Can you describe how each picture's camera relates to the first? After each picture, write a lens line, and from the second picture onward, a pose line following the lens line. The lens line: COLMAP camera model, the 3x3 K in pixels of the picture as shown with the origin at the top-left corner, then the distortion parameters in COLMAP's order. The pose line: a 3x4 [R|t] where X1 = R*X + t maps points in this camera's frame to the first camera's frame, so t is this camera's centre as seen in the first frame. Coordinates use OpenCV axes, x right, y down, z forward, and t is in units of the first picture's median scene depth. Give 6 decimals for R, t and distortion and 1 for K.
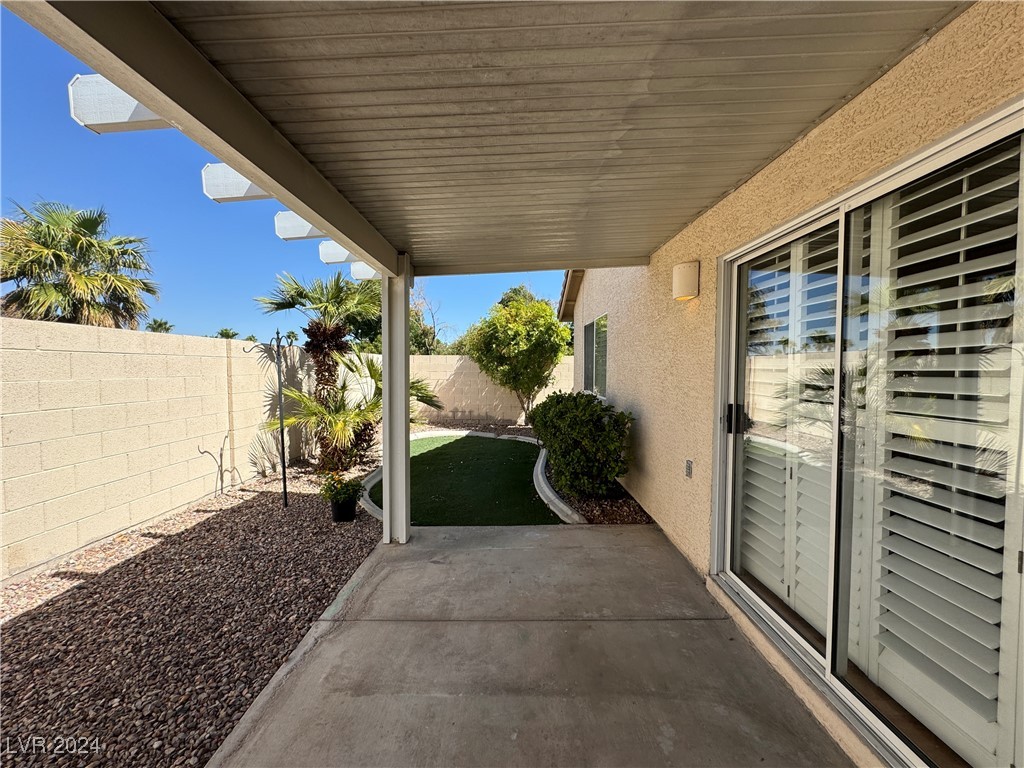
lens RADIAL K [[409.0, 0, 510.8], [0, 409.0, 382.6], [0, 0, 1]] dist [-0.002569, 0.000272]
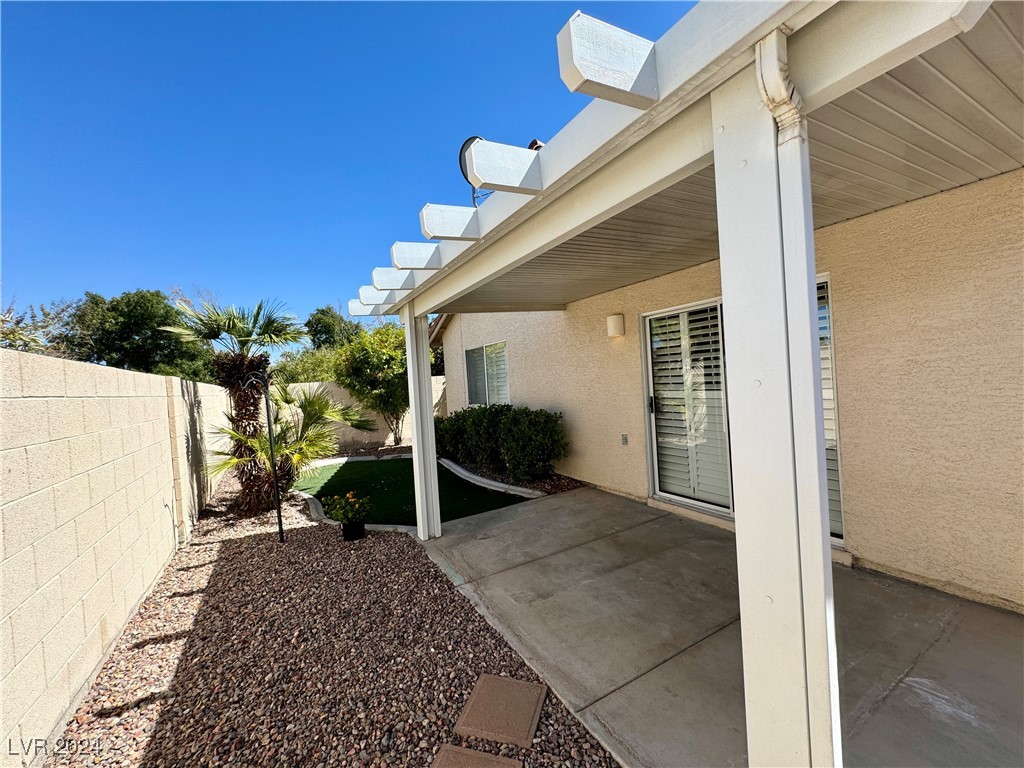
lens RADIAL K [[409.0, 0, 510.8], [0, 409.0, 382.6], [0, 0, 1]] dist [-0.002569, 0.000272]
pose [[0.863740, -0.059832, 0.500373, -0.711184], [0.083521, 0.996191, -0.025055, -0.011655], [-0.496968, 0.063433, 0.865448, -0.189528]]
